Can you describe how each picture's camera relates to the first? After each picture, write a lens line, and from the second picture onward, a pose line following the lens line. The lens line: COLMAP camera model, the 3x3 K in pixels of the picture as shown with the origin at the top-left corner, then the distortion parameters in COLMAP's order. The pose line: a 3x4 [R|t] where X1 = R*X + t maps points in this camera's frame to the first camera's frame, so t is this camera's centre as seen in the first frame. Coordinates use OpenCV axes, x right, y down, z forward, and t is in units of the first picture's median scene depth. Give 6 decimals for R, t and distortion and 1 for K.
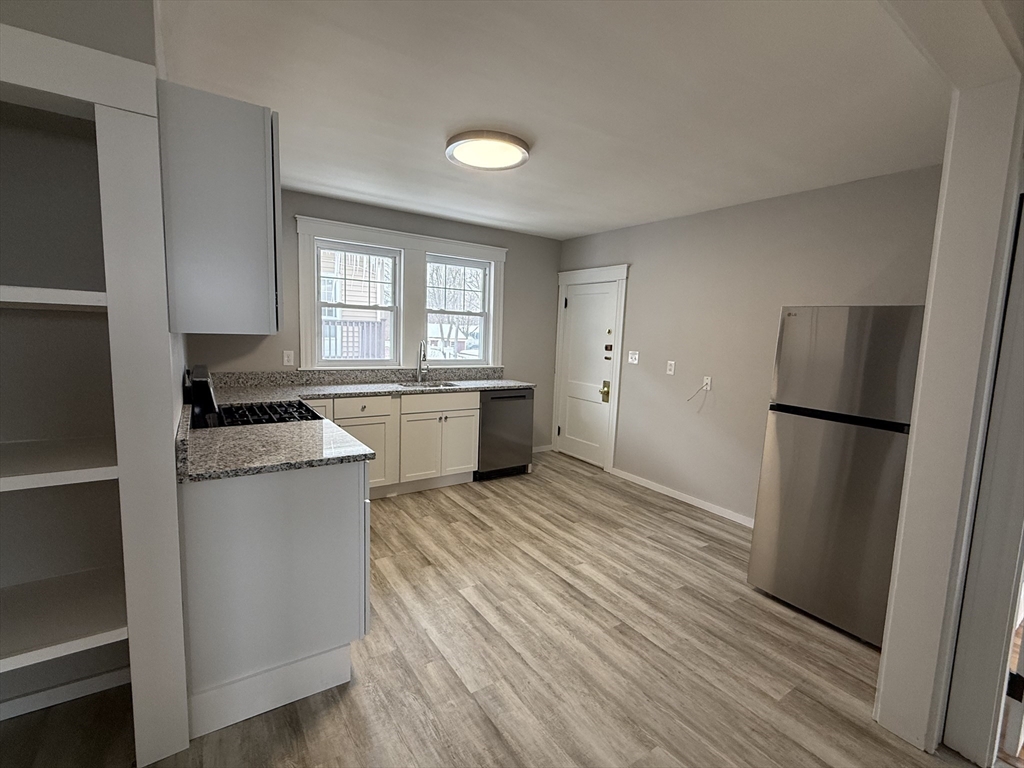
lens RADIAL K [[461.3, 0, 512.0], [0, 461.3, 384.0], [0, 0, 1]] dist [0.002707, 0.000408]
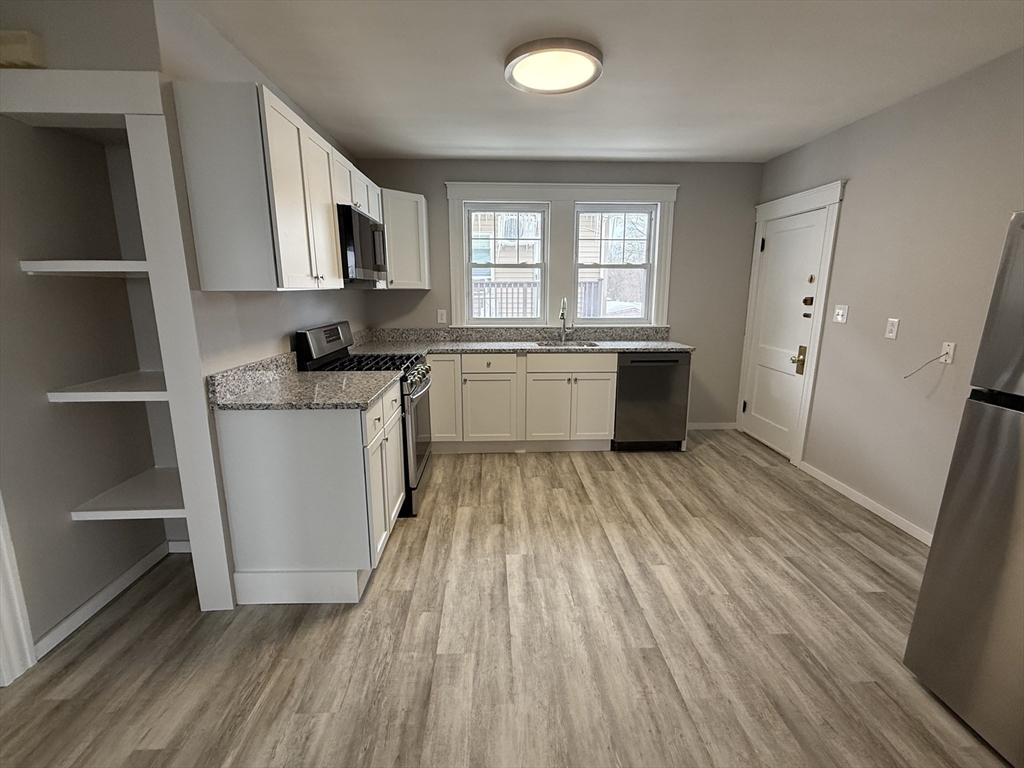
lens RADIAL K [[461.3, 0, 512.0], [0, 461.3, 384.0], [0, 0, 1]] dist [0.002707, 0.000408]
pose [[0.848832, 0.071678, -0.523781, 0.279100], [-0.028879, 0.995573, 0.089441, 0.001916], [0.527874, -0.060794, 0.847144, 0.152472]]
